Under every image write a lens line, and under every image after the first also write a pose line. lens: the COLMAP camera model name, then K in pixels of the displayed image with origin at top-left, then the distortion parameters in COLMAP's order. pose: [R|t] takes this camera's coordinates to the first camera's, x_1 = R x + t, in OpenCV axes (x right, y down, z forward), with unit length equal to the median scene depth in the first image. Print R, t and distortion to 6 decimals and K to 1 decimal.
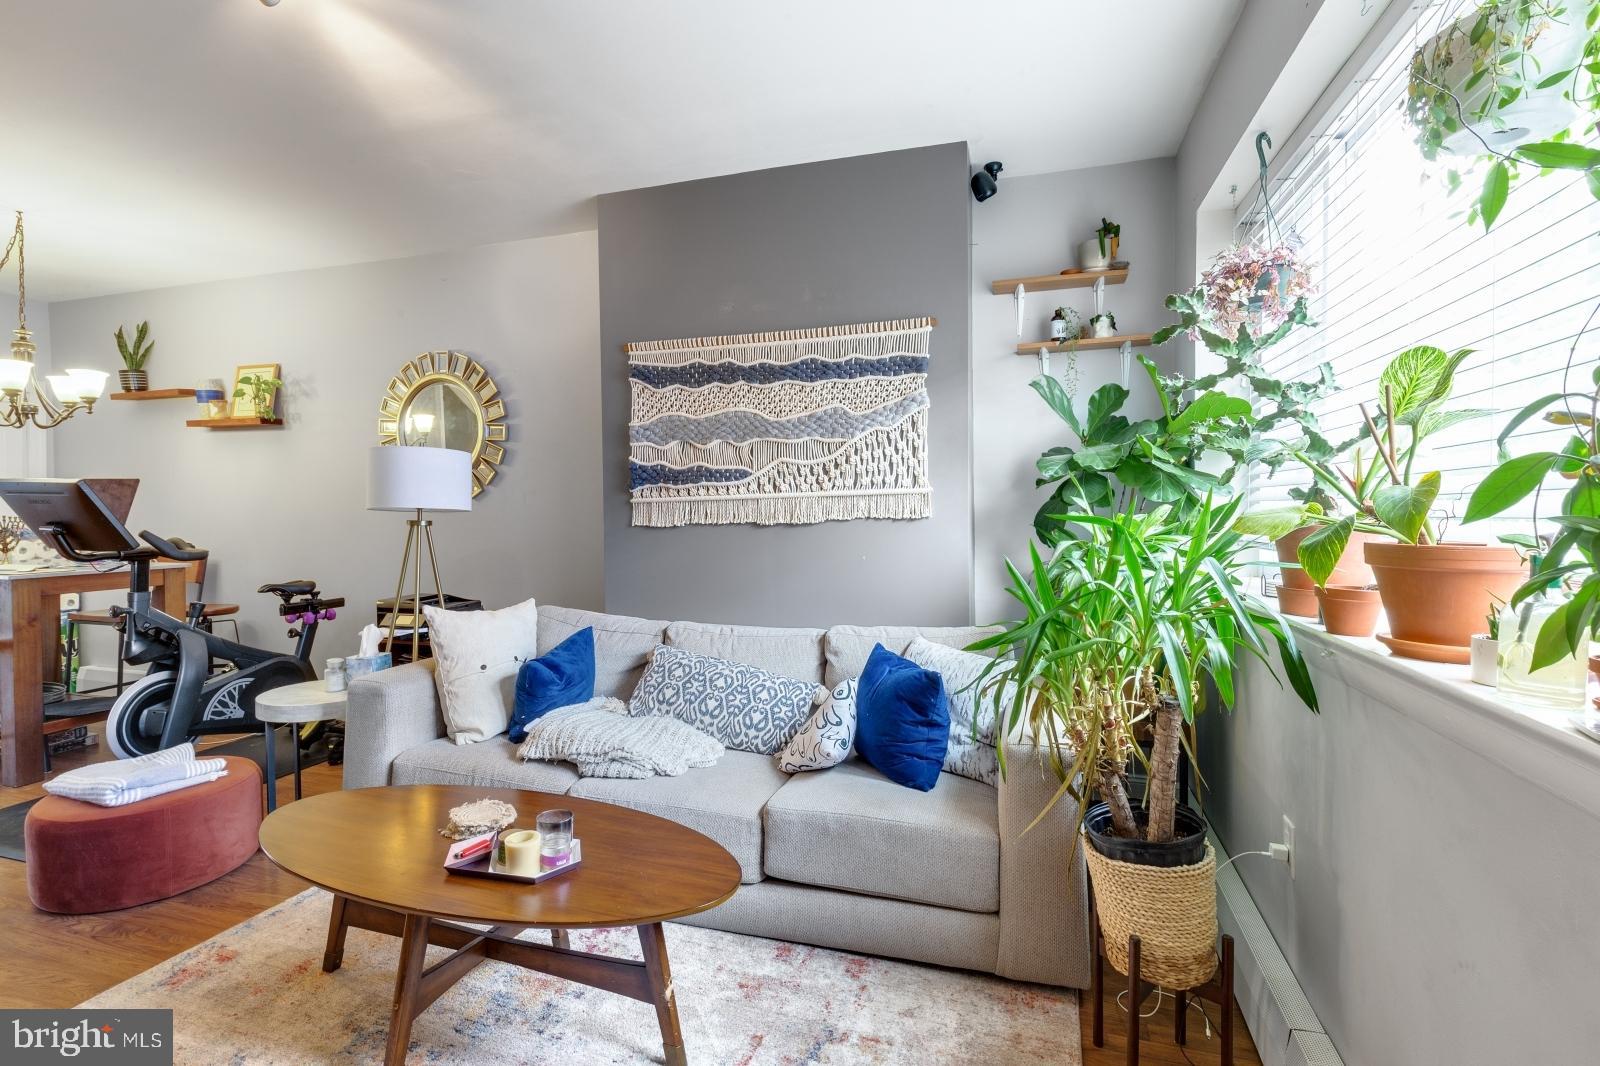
lens RADIAL K [[728.3, 0, 797.0], [0, 728.3, 537.4], [0, 0, 1]] dist [-0.001220, 0.000143]
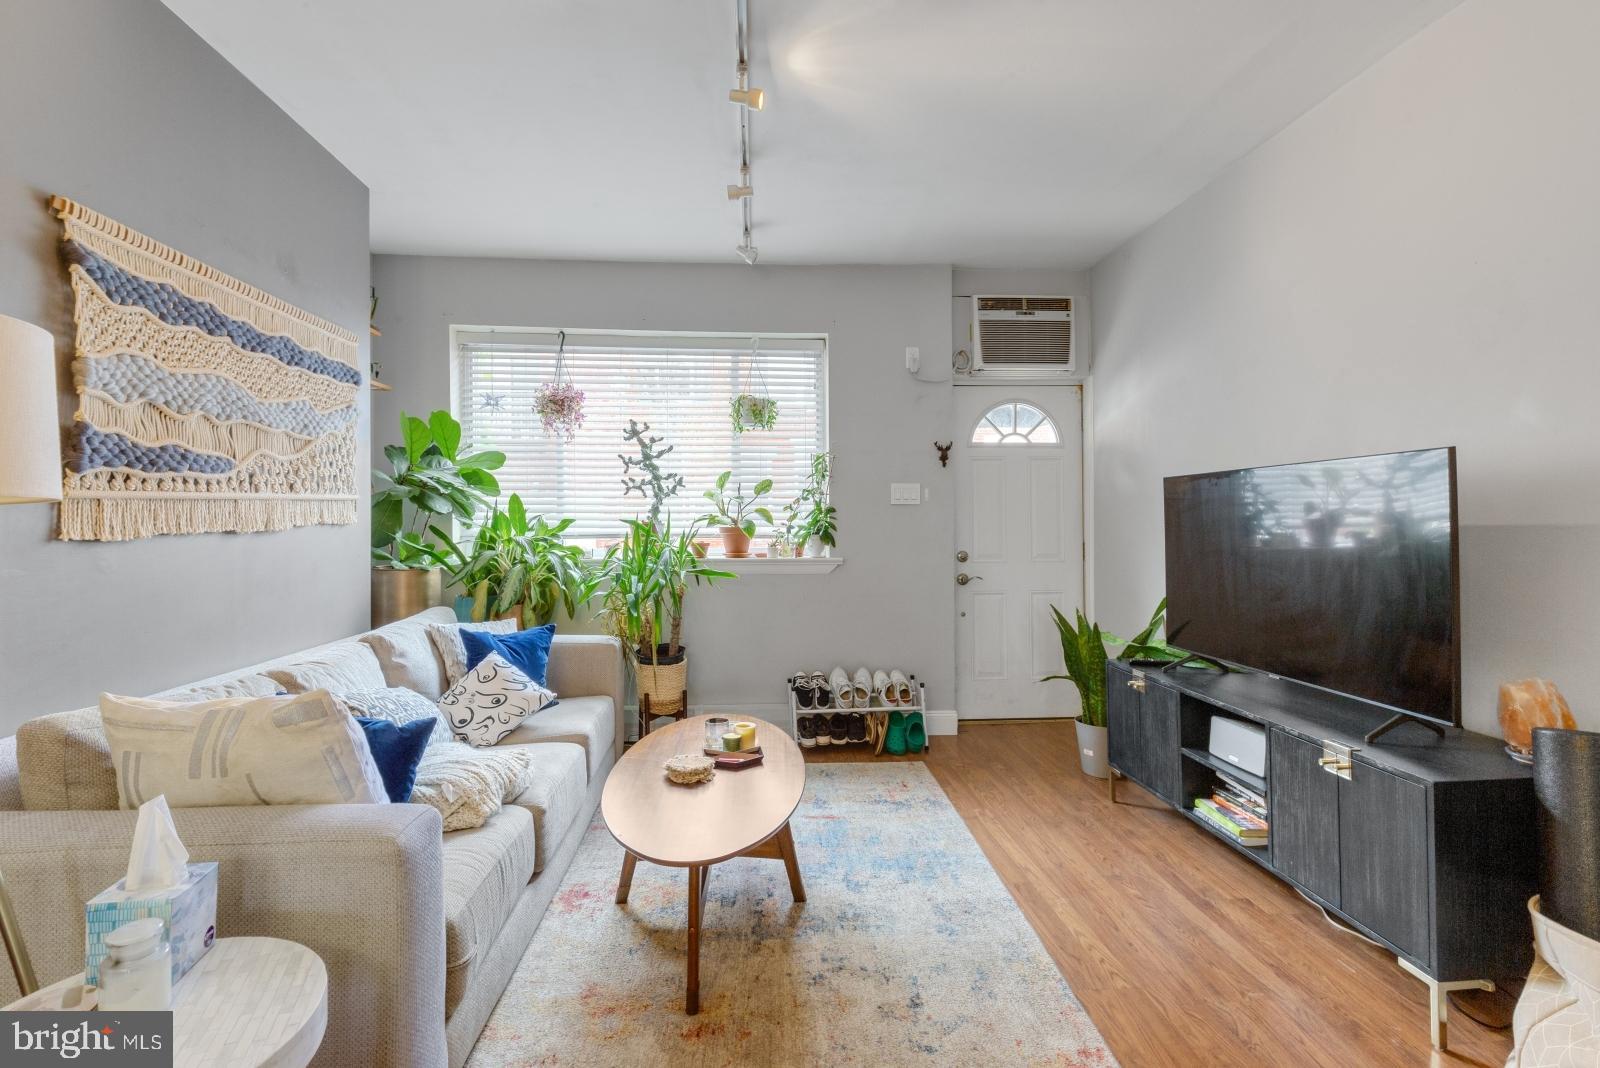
lens RADIAL K [[741.1, 0, 787.1], [0, 741.1, 526.3], [0, 0, 1]] dist [0.000645, -0.000302]
pose [[-0.355187, -0.004024, 0.934786, -0.967439], [0.038392, 0.999084, 0.018889, -0.017674], [-0.934006, 0.042597, -0.354708, 0.742342]]
